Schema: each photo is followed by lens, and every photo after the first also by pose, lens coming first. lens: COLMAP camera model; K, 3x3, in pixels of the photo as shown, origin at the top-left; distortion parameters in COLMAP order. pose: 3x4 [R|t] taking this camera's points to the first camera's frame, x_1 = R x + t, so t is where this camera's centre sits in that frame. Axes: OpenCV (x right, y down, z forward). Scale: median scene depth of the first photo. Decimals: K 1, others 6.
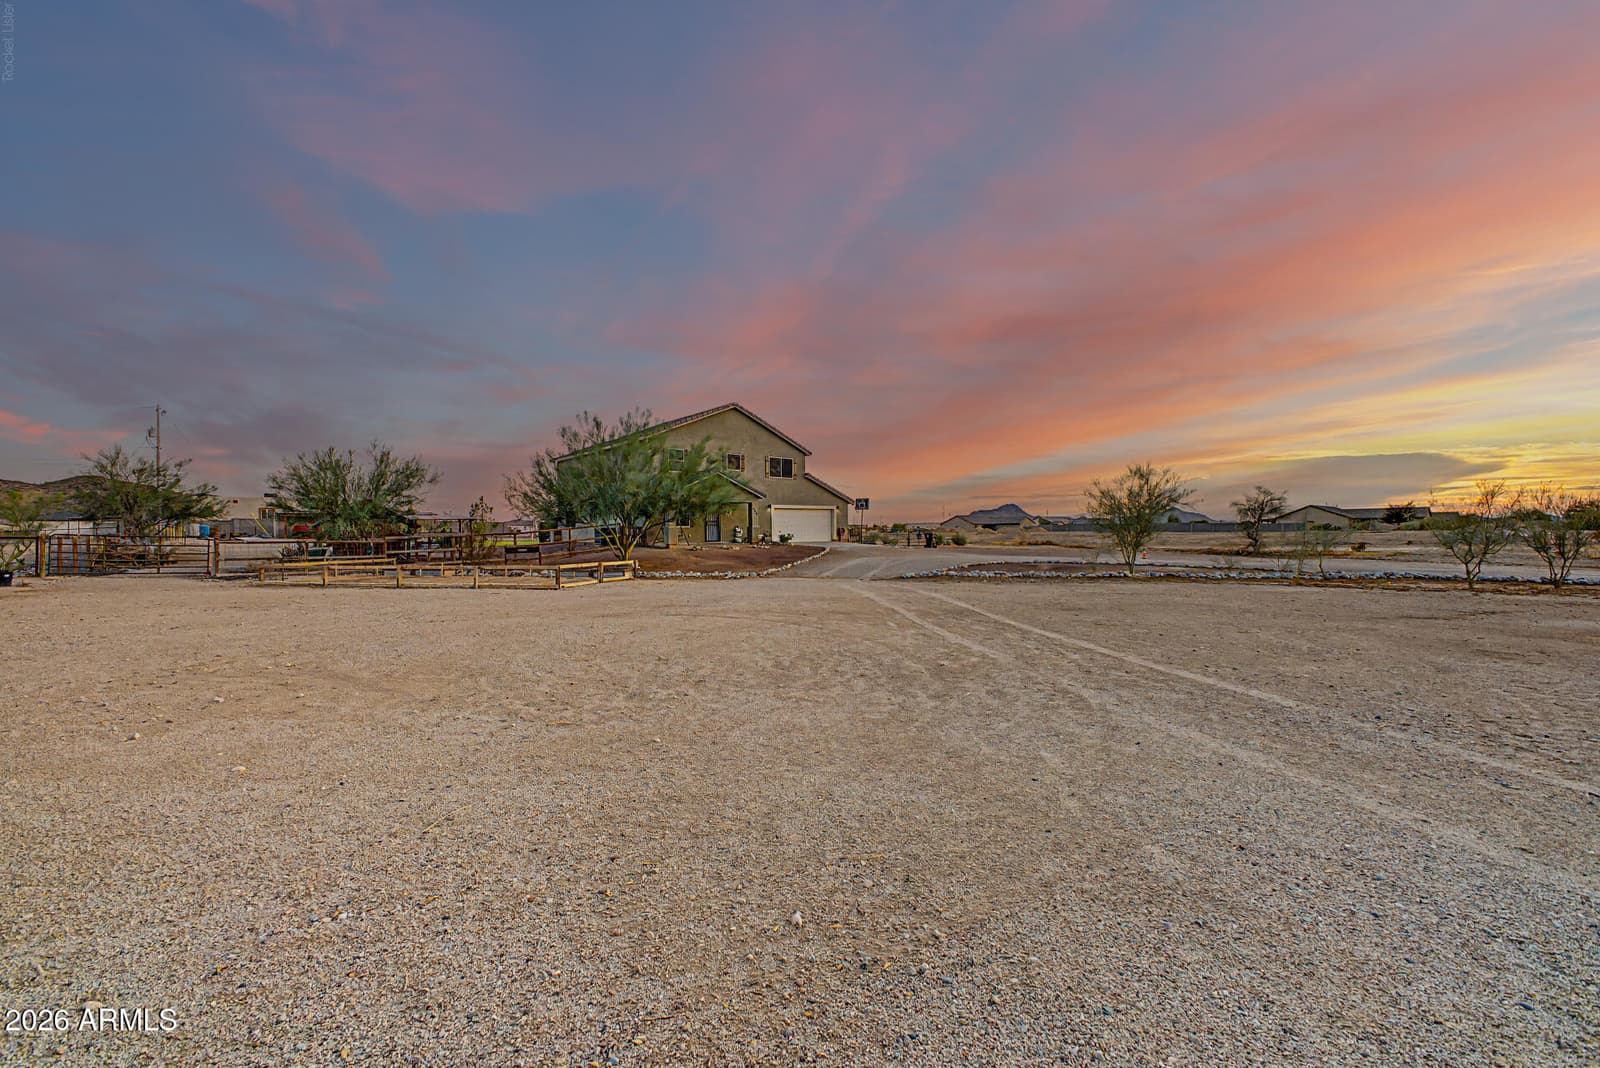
lens RADIAL K [[632.8, 0, 808.9], [0, 632.8, 532.4], [0, 0, 1]] dist [0.000100, -0.000104]
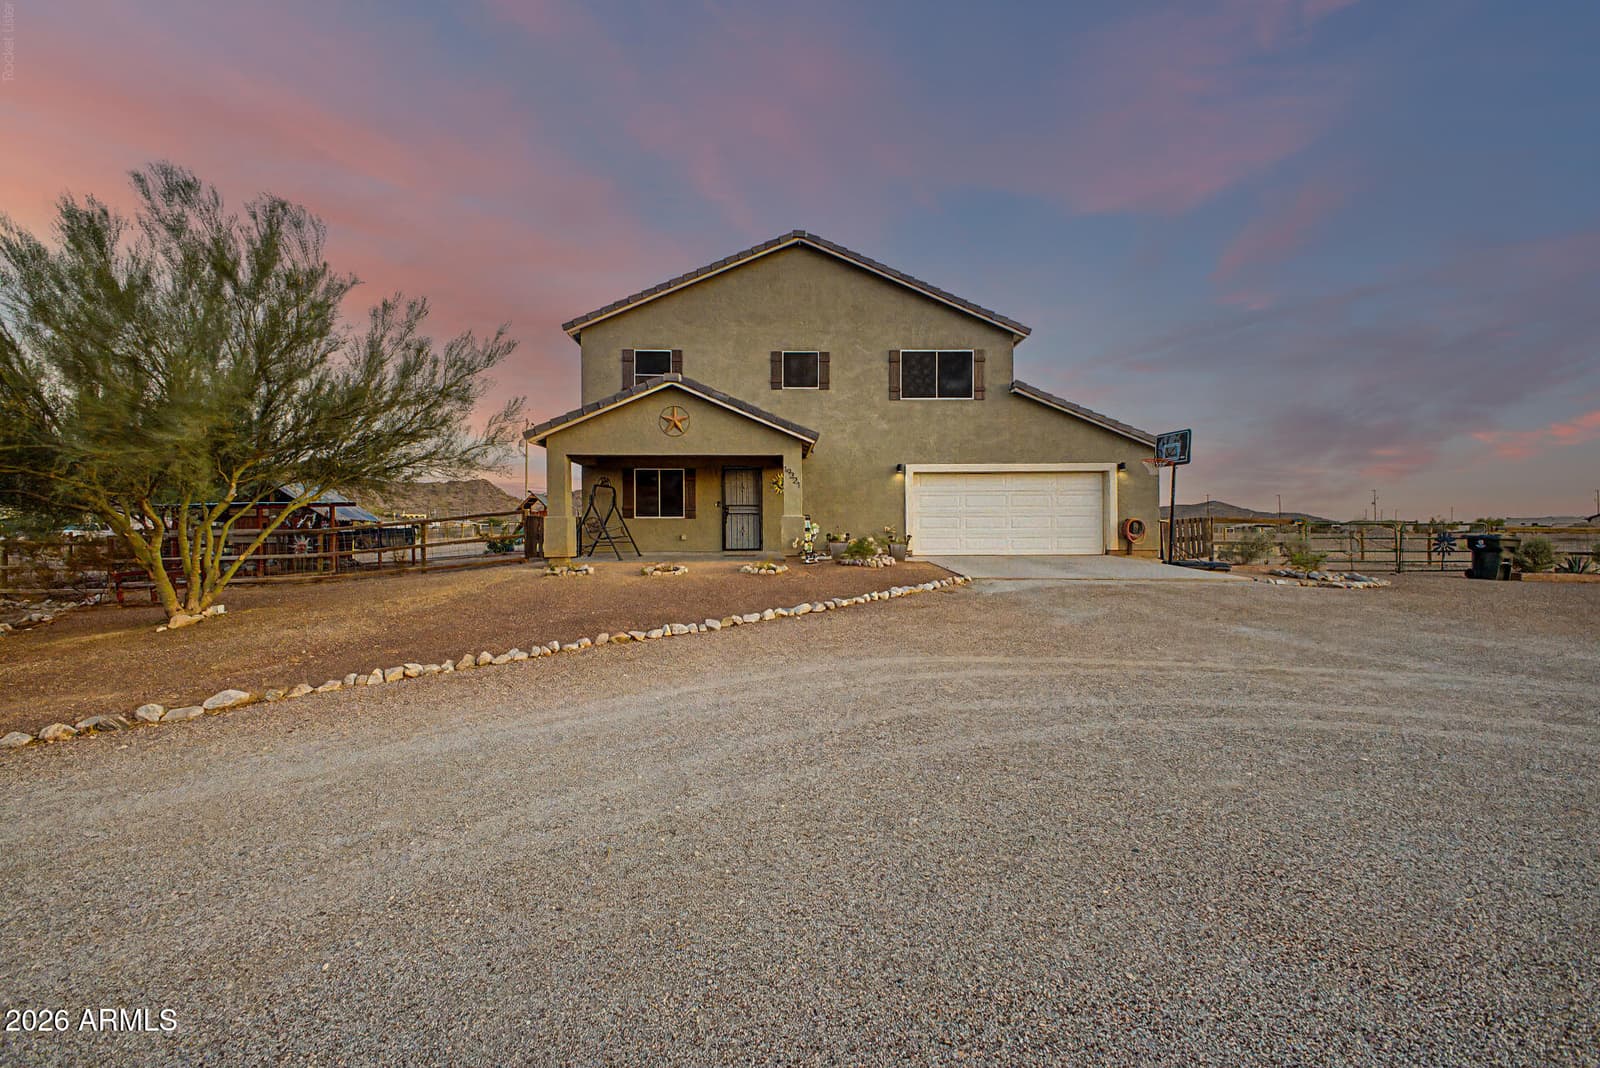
lens RADIAL K [[612.5, 0, 810.1], [0, 612.5, 534.6], [0, 0, 1]] dist [0.010700, -0.000034]
pose [[0.777106, 0.007391, -0.629327, 0.144652], [-0.004662, 0.999971, 0.005987, 0.000237], [0.629353, -0.001719, 0.777118, 0.634688]]
